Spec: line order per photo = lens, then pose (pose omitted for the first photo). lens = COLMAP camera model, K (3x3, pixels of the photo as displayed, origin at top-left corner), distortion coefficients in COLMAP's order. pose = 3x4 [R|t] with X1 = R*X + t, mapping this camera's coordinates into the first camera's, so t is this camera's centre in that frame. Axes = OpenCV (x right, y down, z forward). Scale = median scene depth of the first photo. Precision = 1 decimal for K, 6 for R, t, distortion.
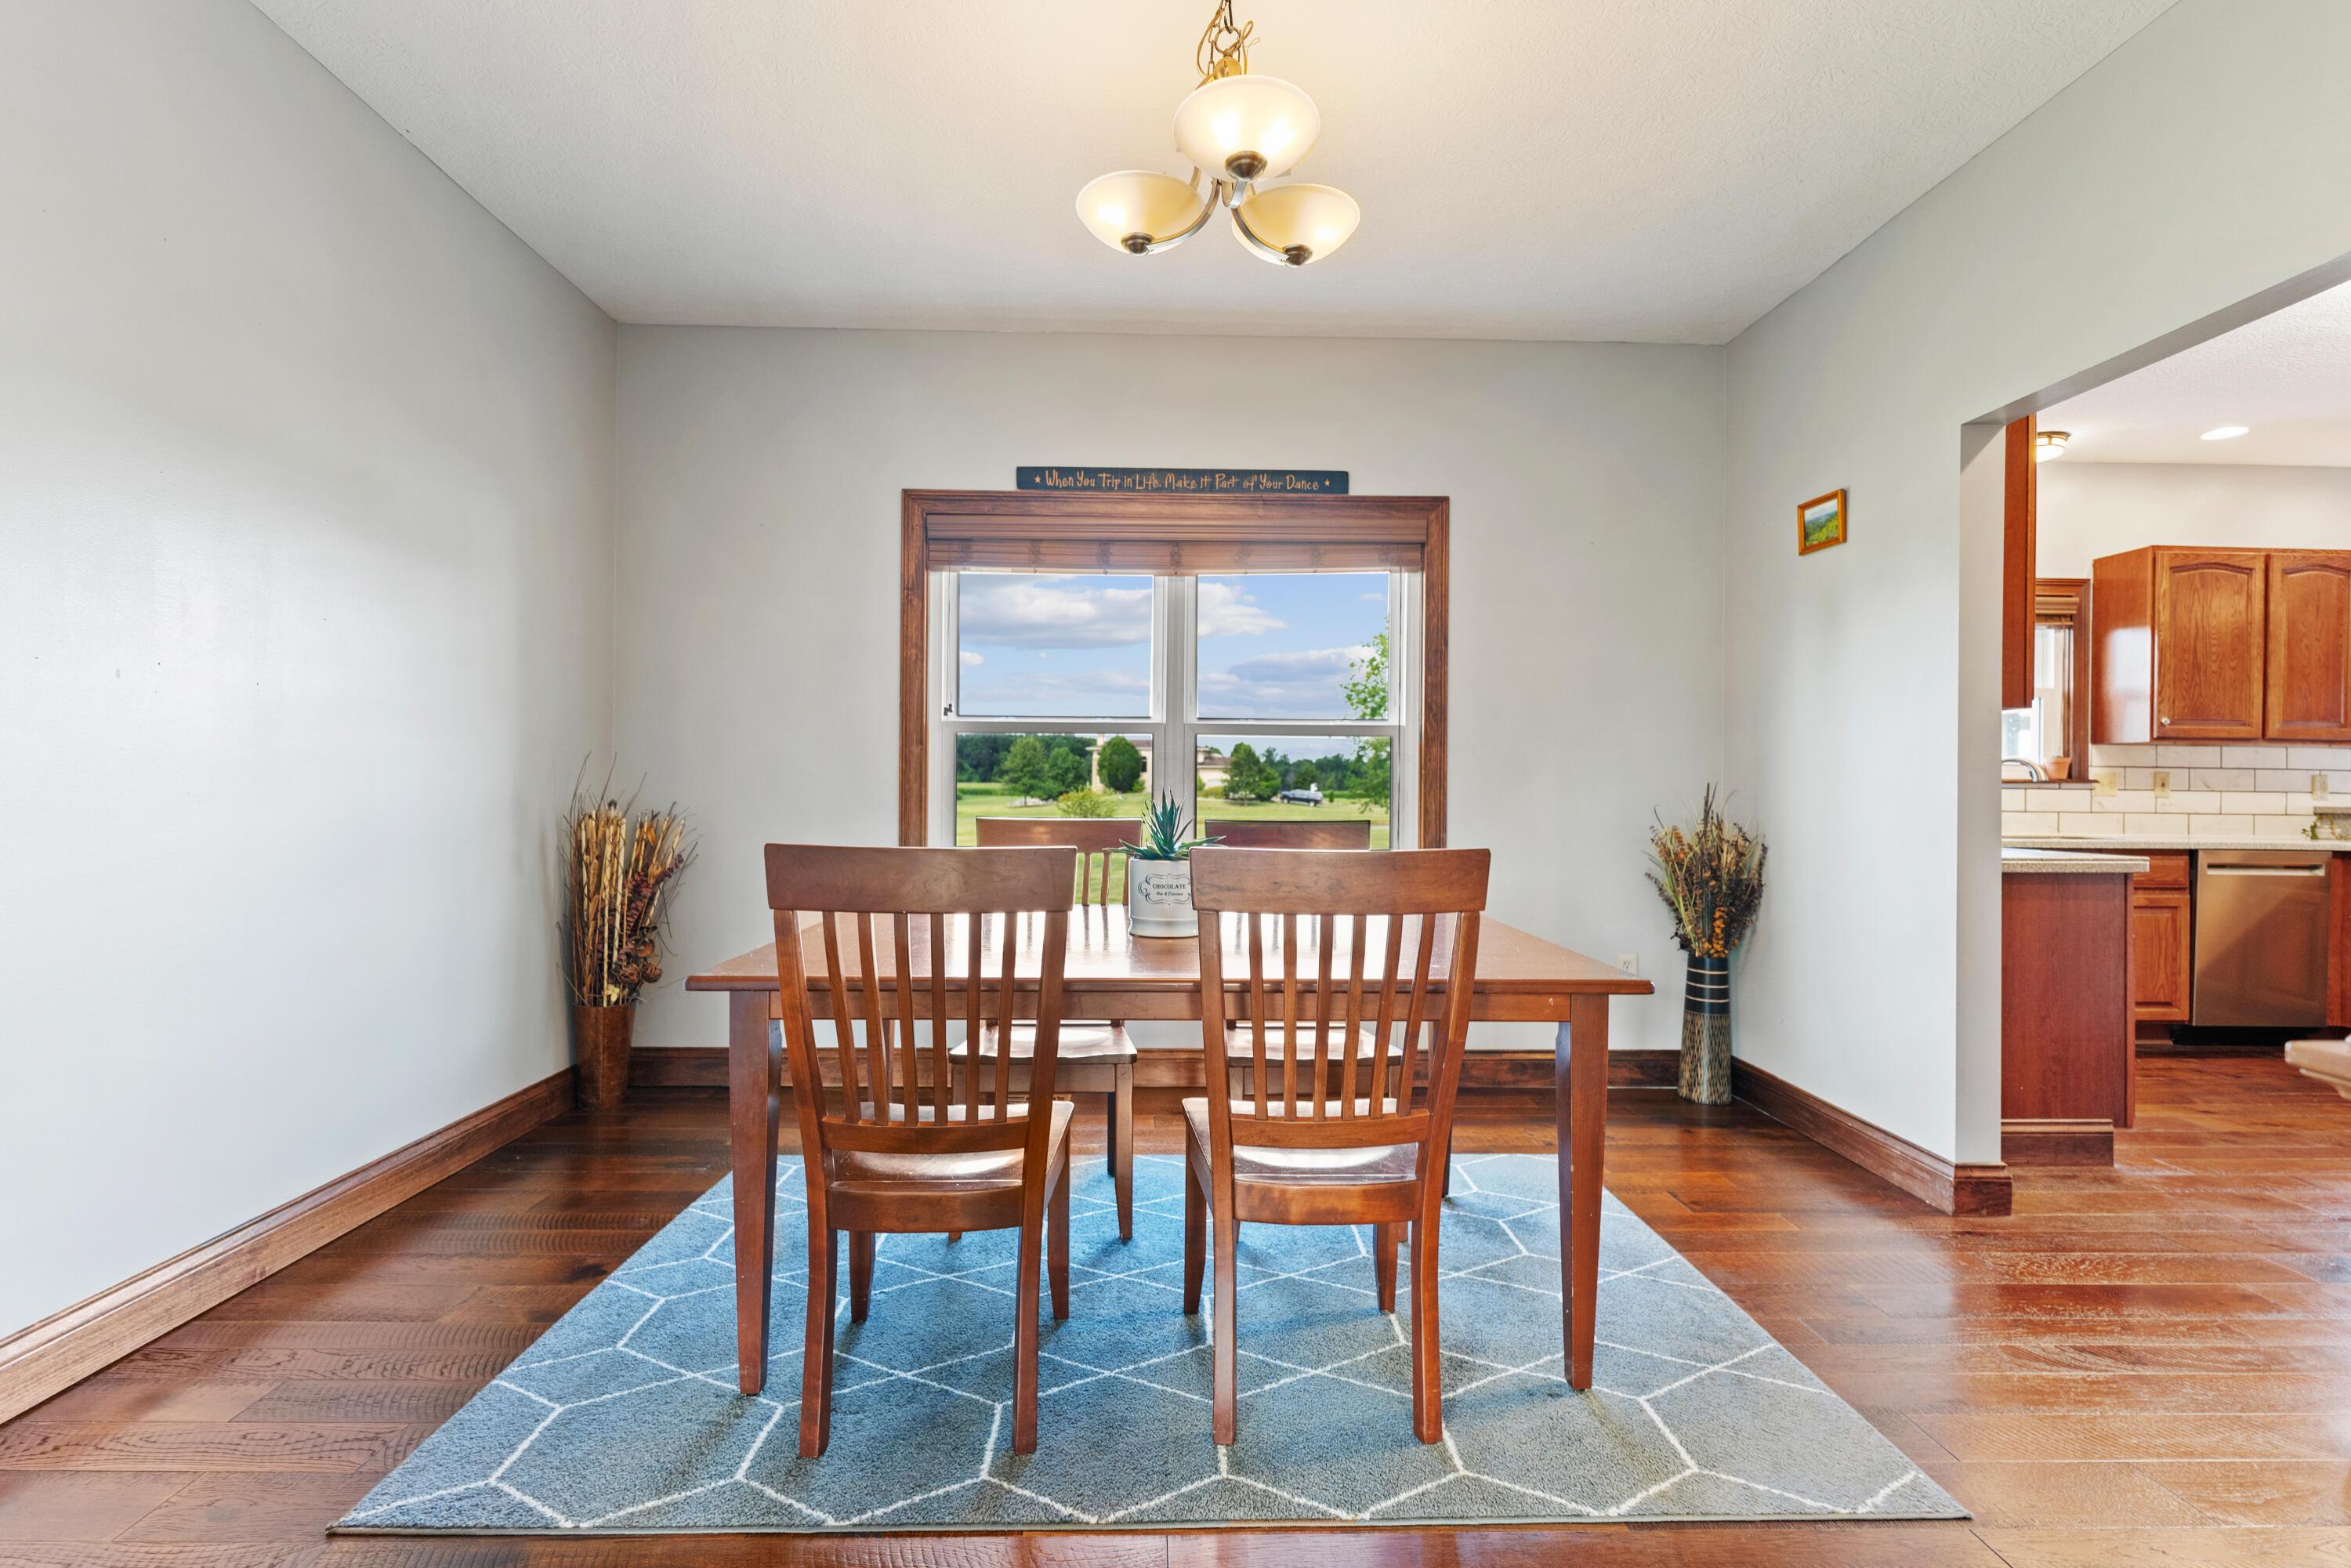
lens RADIAL K [[1031.1, 0, 1188.7], [0, 1031.1, 785.9], [0, 0, 1]] dist [-0.001190, -0.000595]
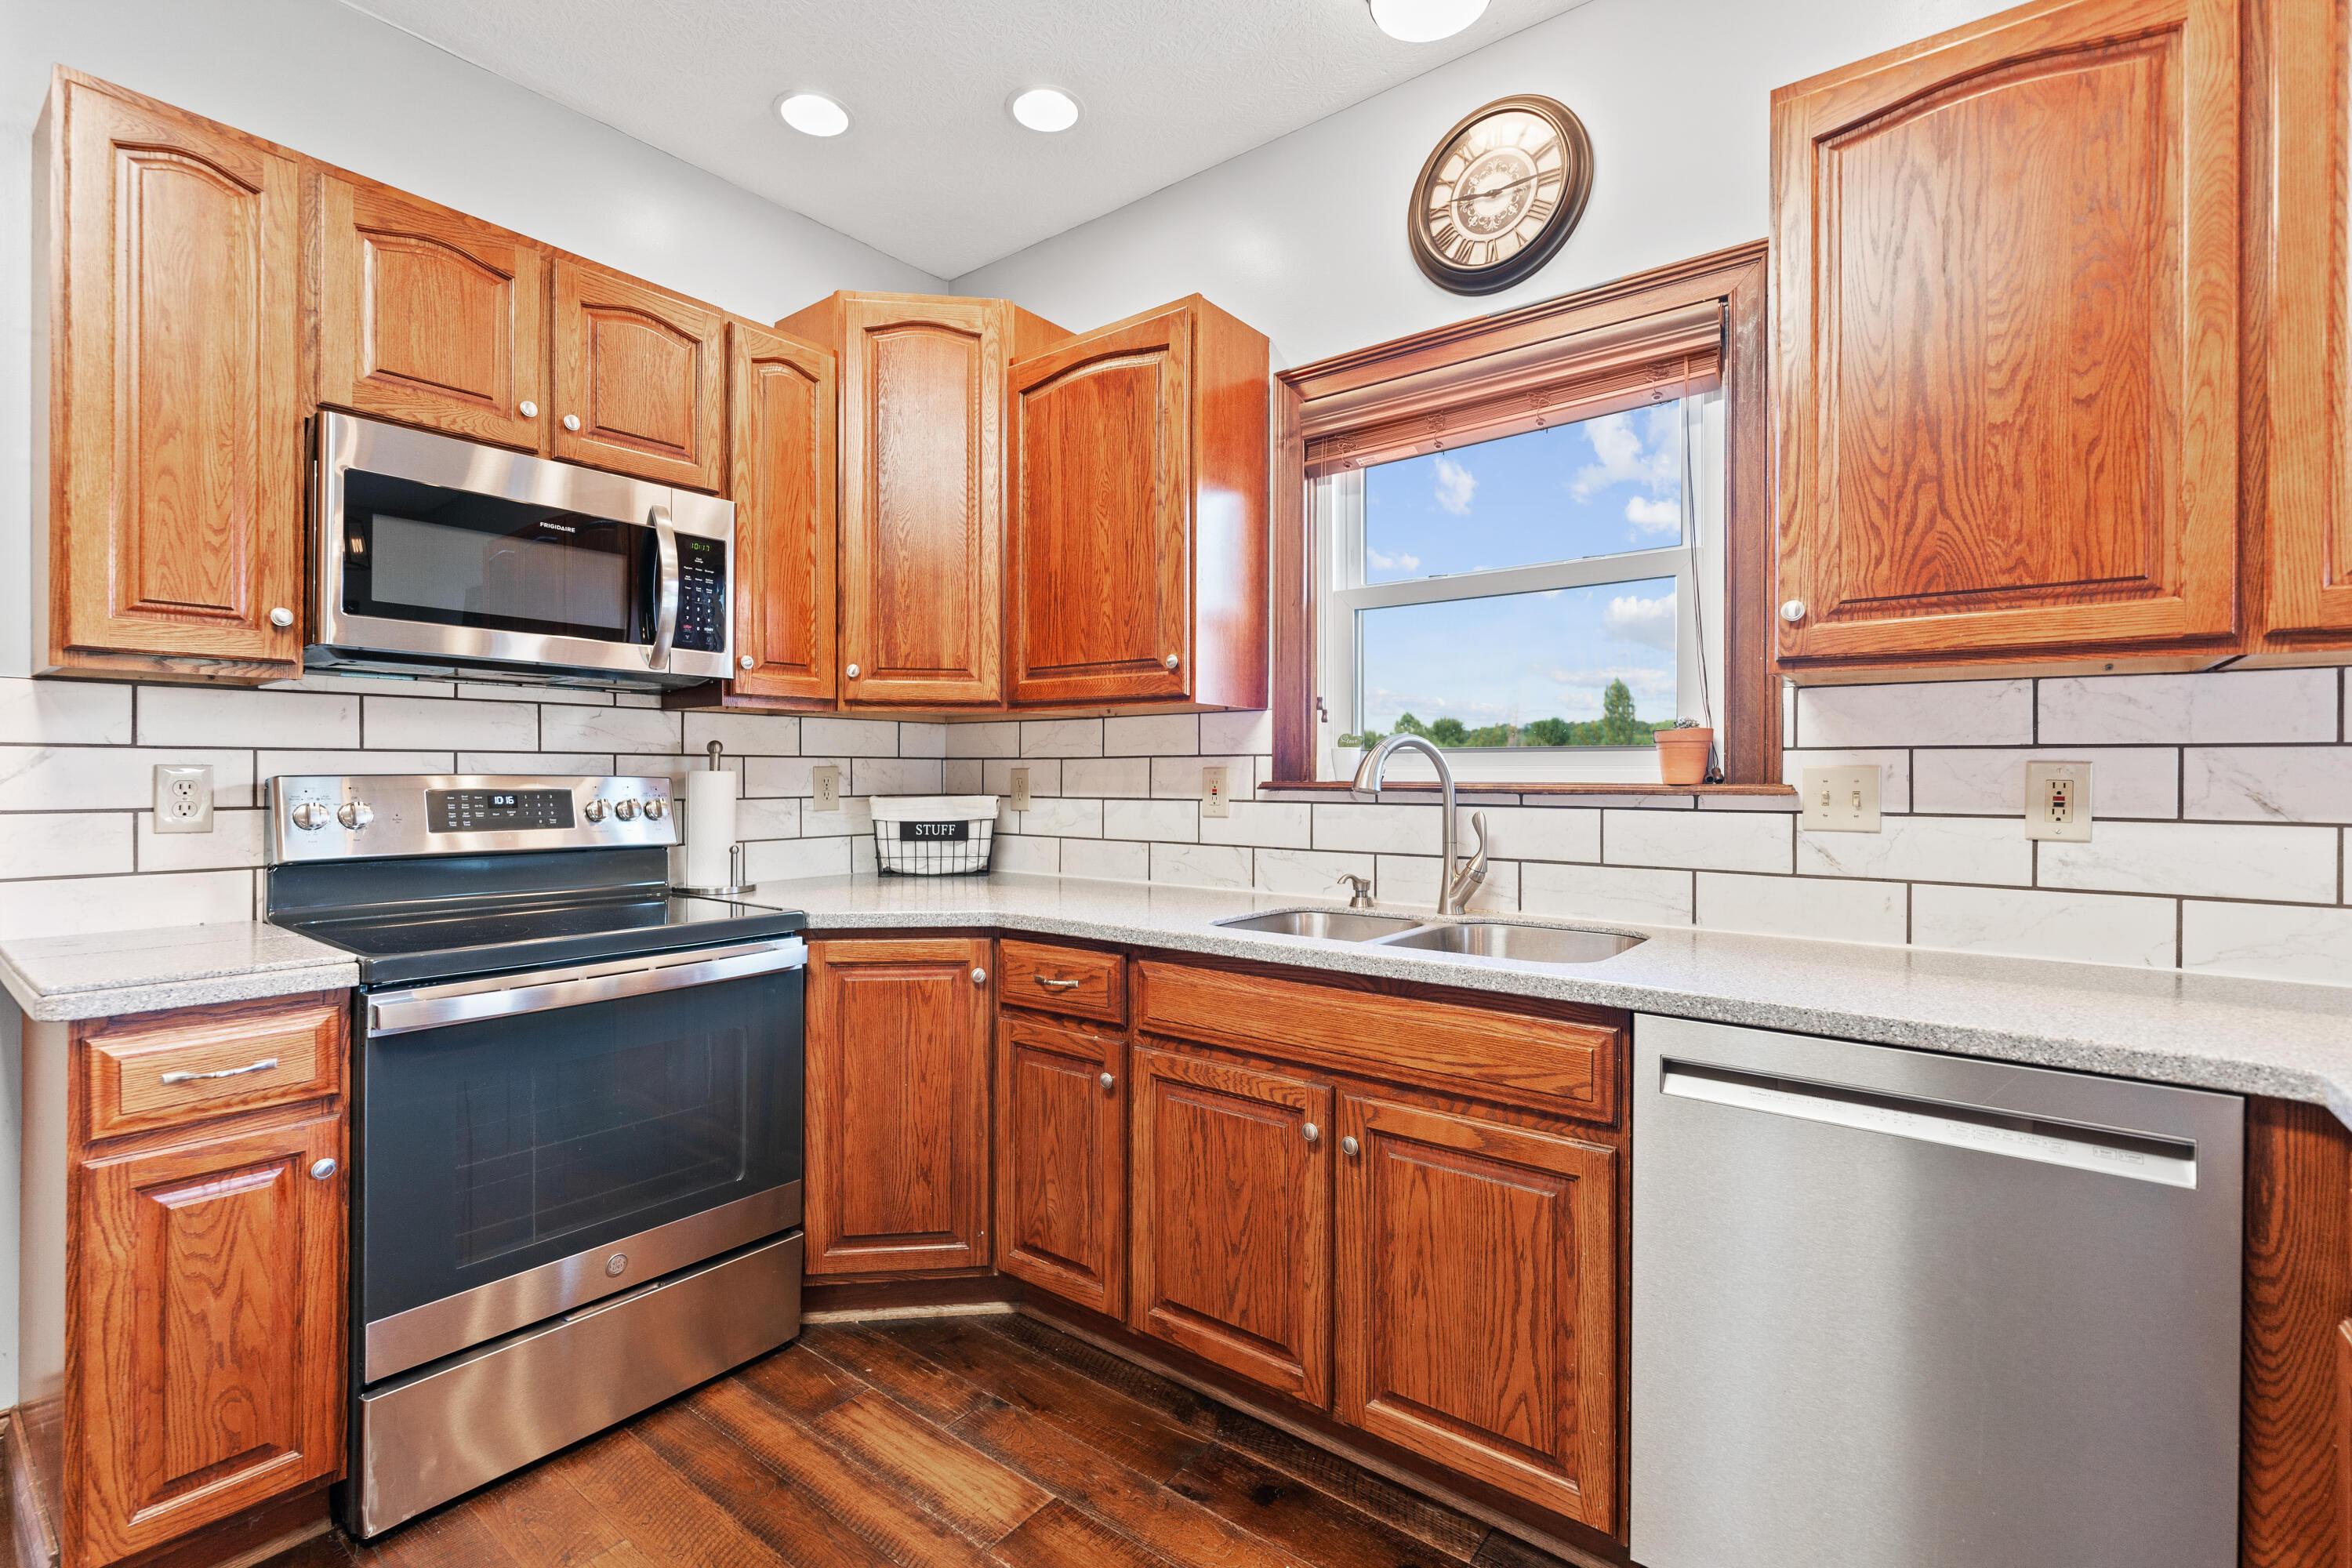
lens RADIAL K [[1048.6, 0, 1188.3], [0, 1048.6, 777.1], [0, 0, 1]] dist [-0.003091, -0.000167]
pose [[0.773275, -0.006498, -0.634037, 1.007314], [0.005976, 0.999978, -0.002960, -0.009859], [0.634043, -0.001500, 0.773297, 0.617230]]
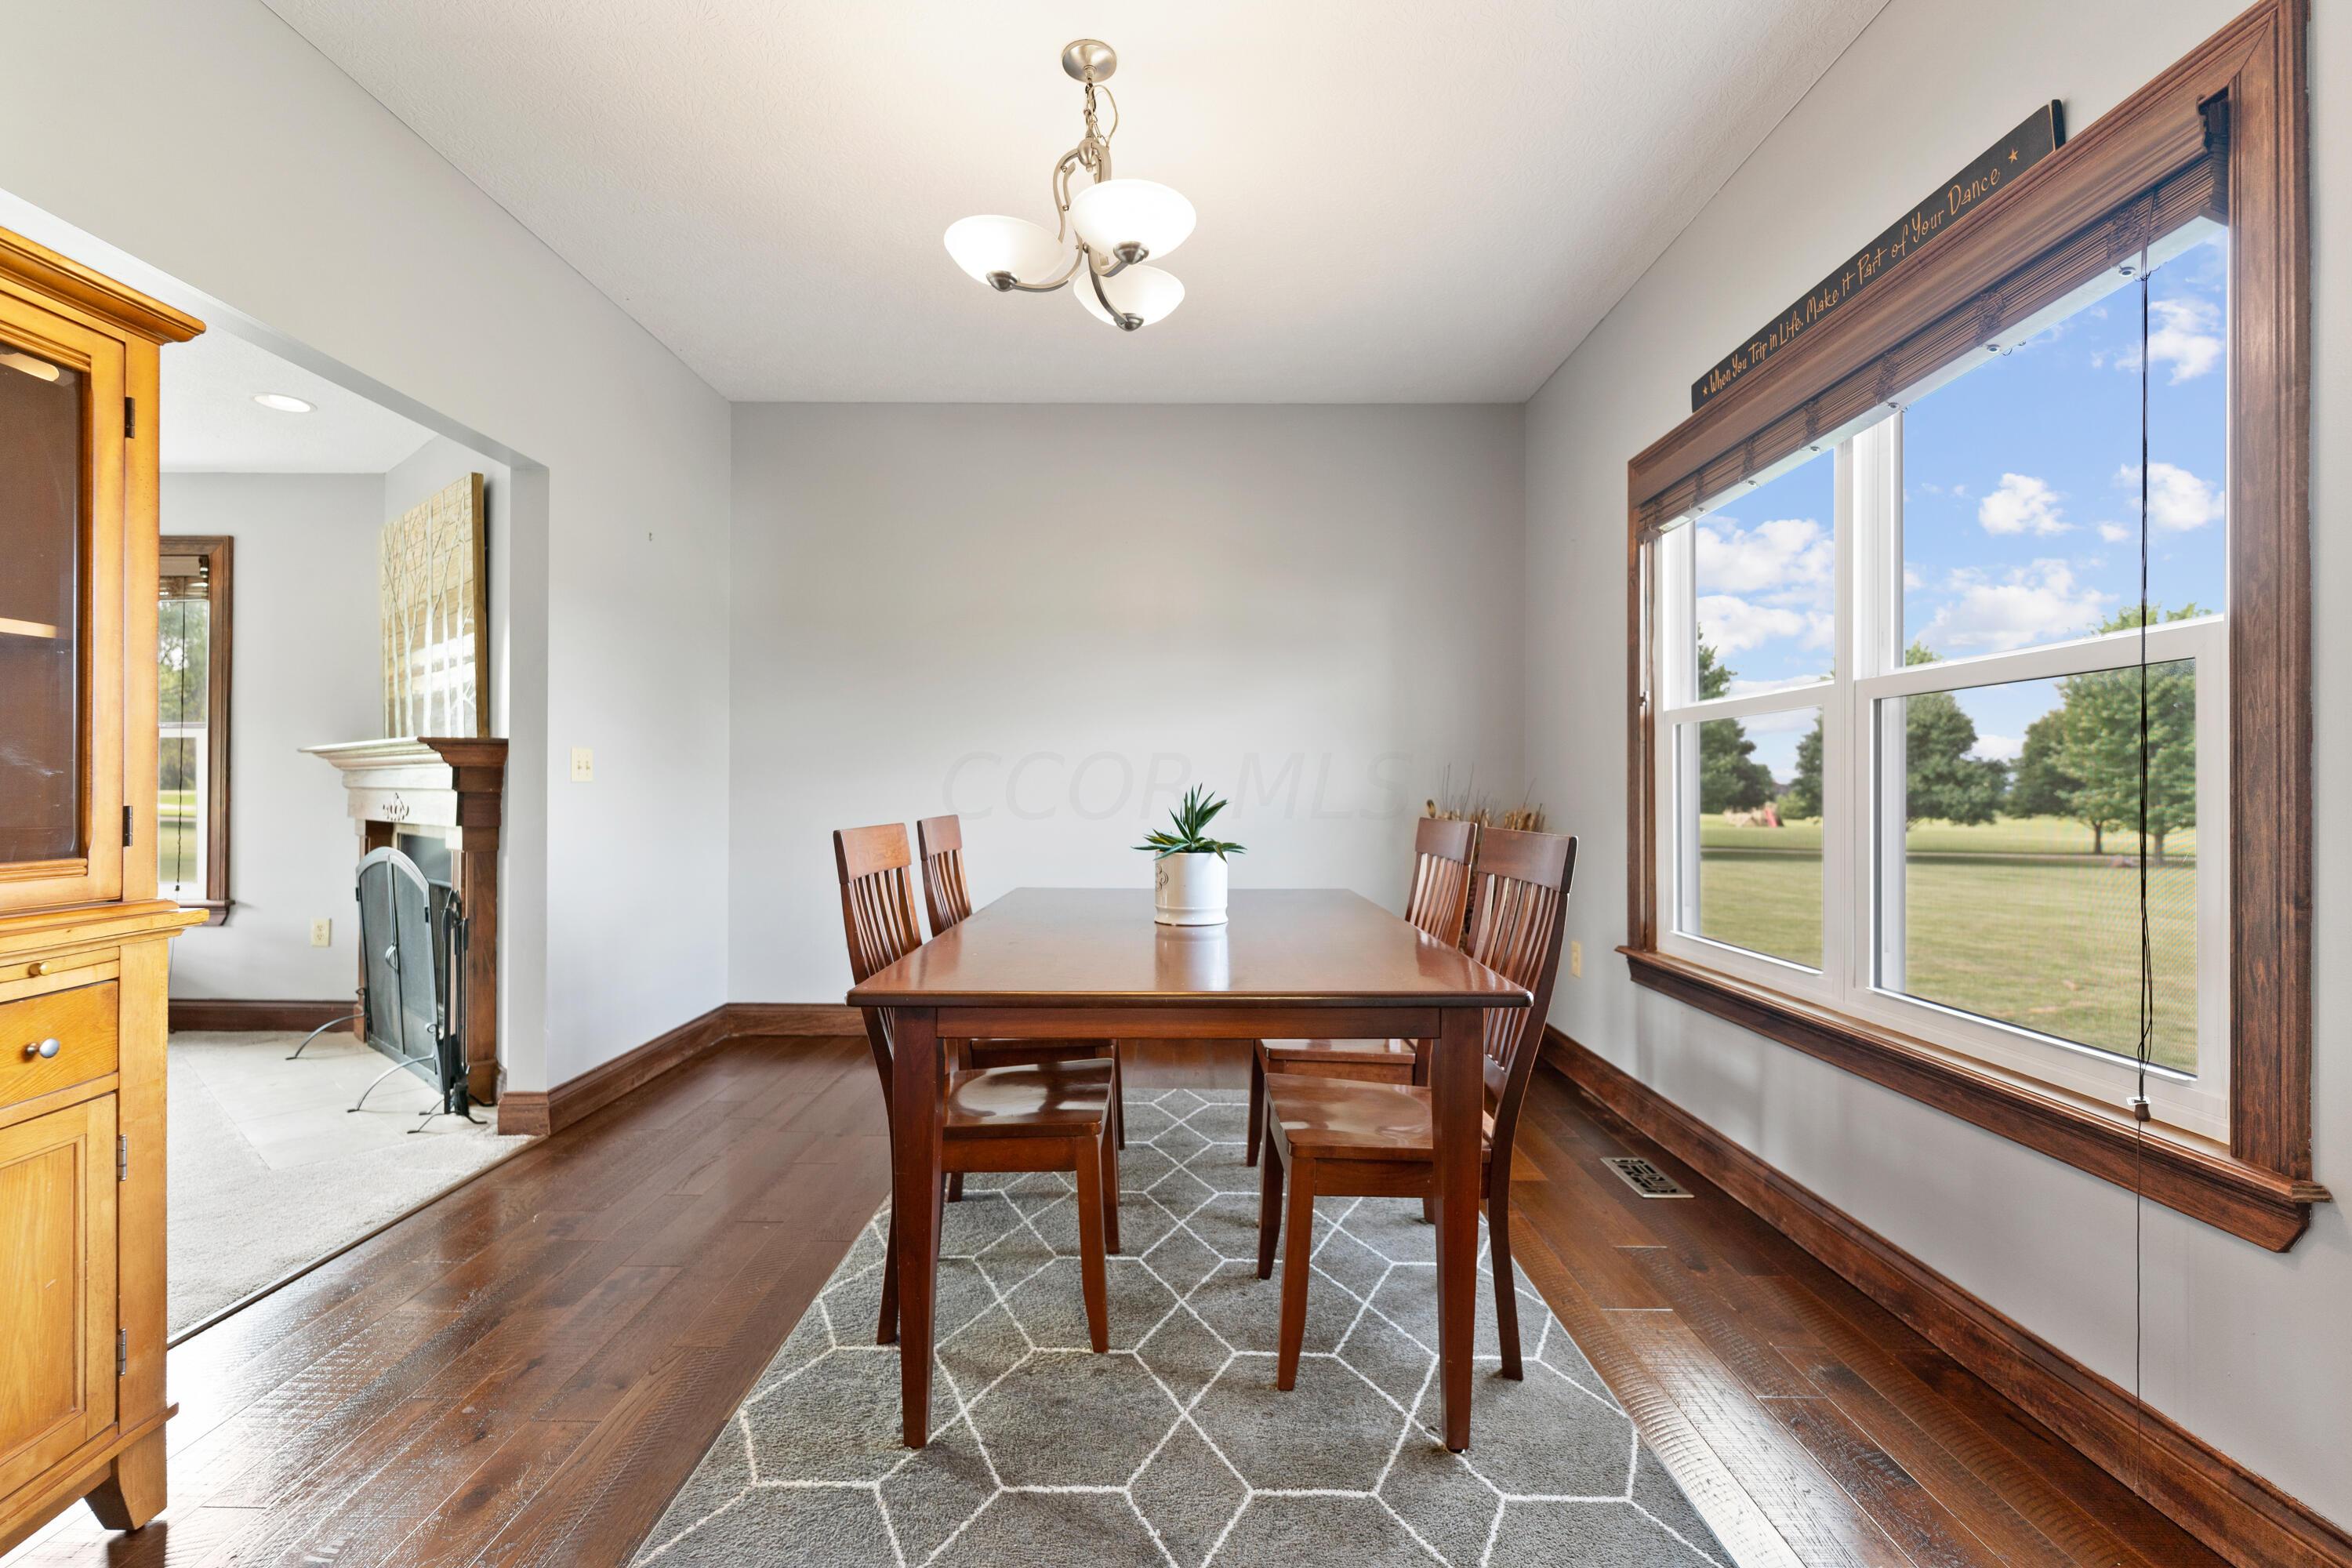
lens RADIAL K [[999.7, 0, 1167.7], [0, 999.7, 778.6], [0, 0, 1]] dist [-0.000785, -0.000119]
pose [[-0.031811, -0.017559, -0.999340, 0.495256], [0.002747, 0.999840, -0.017656, 0.007268], [0.999490, -0.003307, -0.031757, 0.492414]]
